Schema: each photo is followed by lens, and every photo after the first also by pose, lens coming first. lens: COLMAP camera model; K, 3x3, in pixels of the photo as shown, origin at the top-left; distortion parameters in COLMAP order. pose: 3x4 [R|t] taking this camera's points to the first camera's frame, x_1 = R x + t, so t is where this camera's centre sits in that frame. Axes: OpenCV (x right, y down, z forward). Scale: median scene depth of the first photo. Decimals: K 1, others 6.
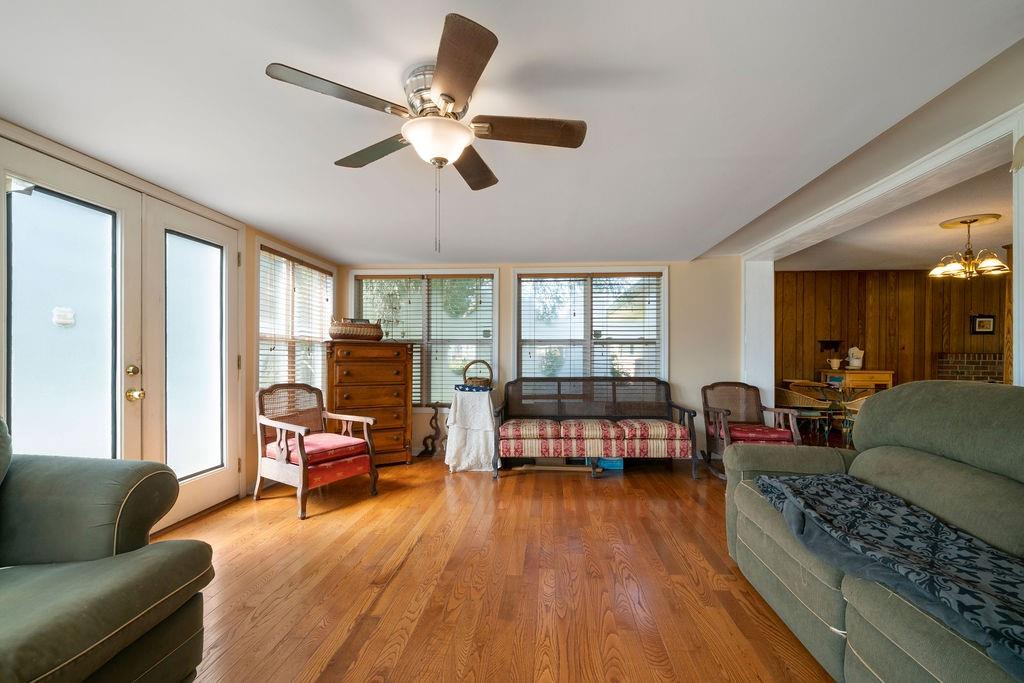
lens RADIAL K [[412.3, 0, 536.3], [0, 412.3, 356.1], [0, 0, 1]] dist [0.001057, 0.000421]
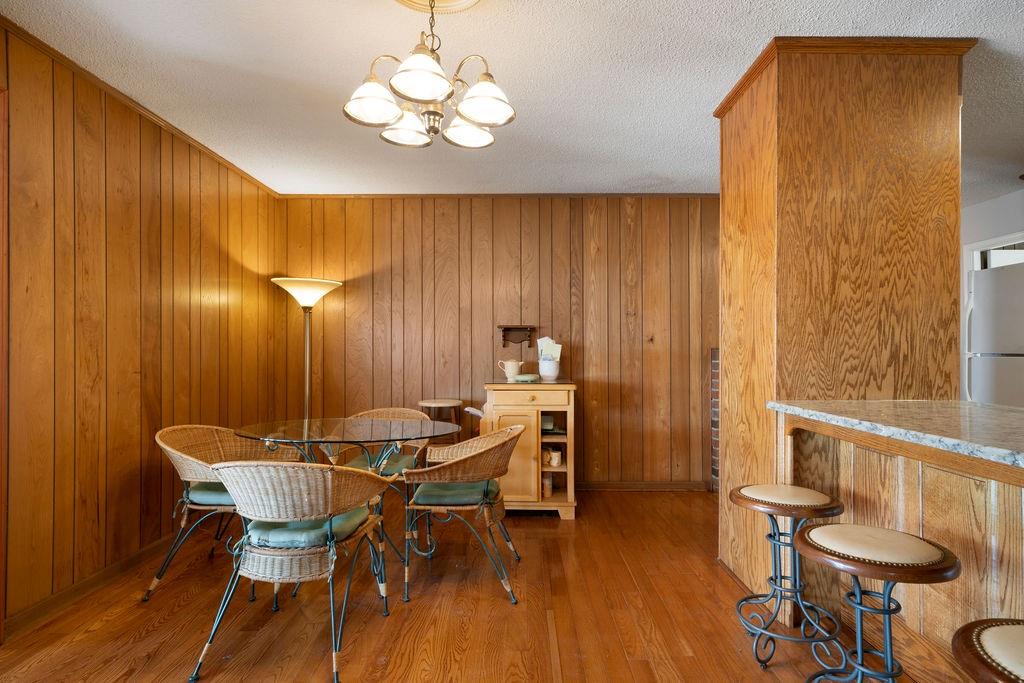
lens RADIAL K [[518.2, 0, 513.4], [0, 518.2, 345.5], [0, 0, 1]] dist [0.006328, -0.000036]
pose [[0.998750, -0.002999, 0.049885, 0.687439], [0.003827, 0.999856, -0.016515, -0.001142], [-0.049828, 0.016685, 0.998618, 0.344341]]
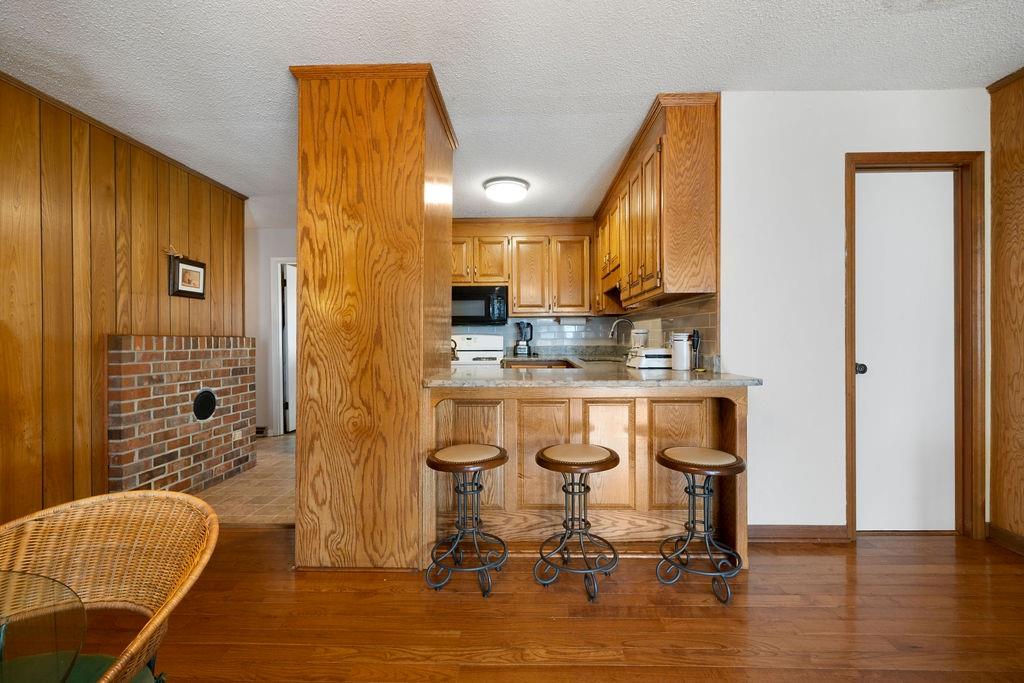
lens RADIAL K [[433.1, 0, 518.8], [0, 433.1, 342.6], [0, 0, 1]] dist [-0.002360, 0.000193]
pose [[-0.037233, -0.011053, 0.999245, 0.545624], [0.008784, 0.999897, 0.011388, -0.000822], [-0.999268, 0.009201, -0.037132, 0.622732]]
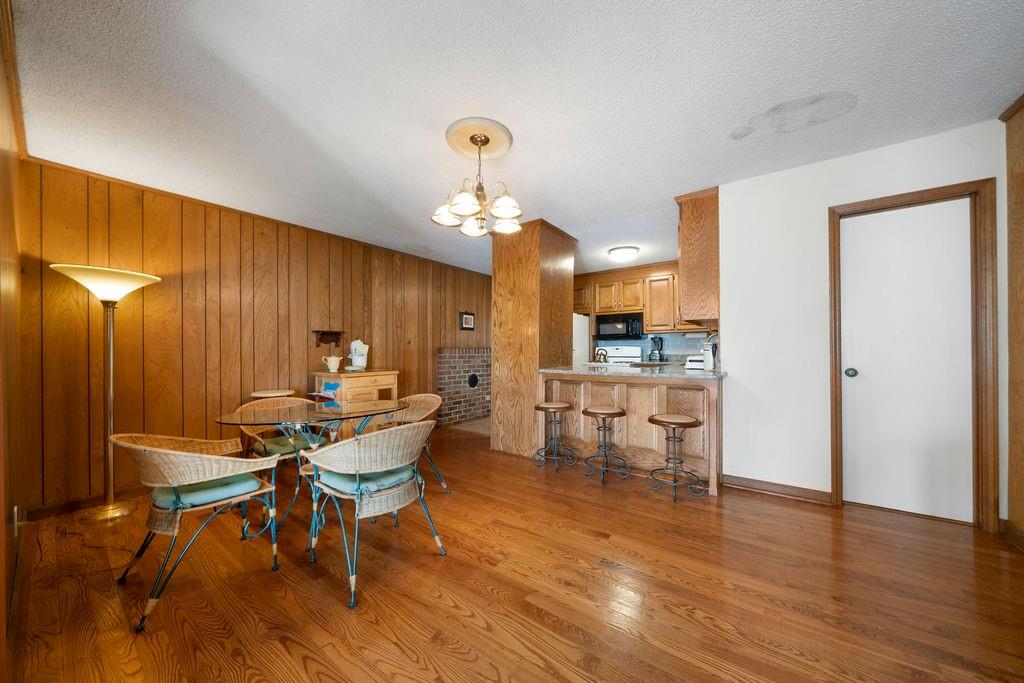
lens RADIAL K [[351.3, 0, 512.2], [0, 351.3, 348.5], [0, 0, 1]] dist [-0.006461, 0.000624]
pose [[0.542297, -0.004349, 0.840176, 0.381673], [0.012785, 0.999914, -0.003077, -0.001113], [-0.840090, 0.012410, 0.542306, 0.411908]]
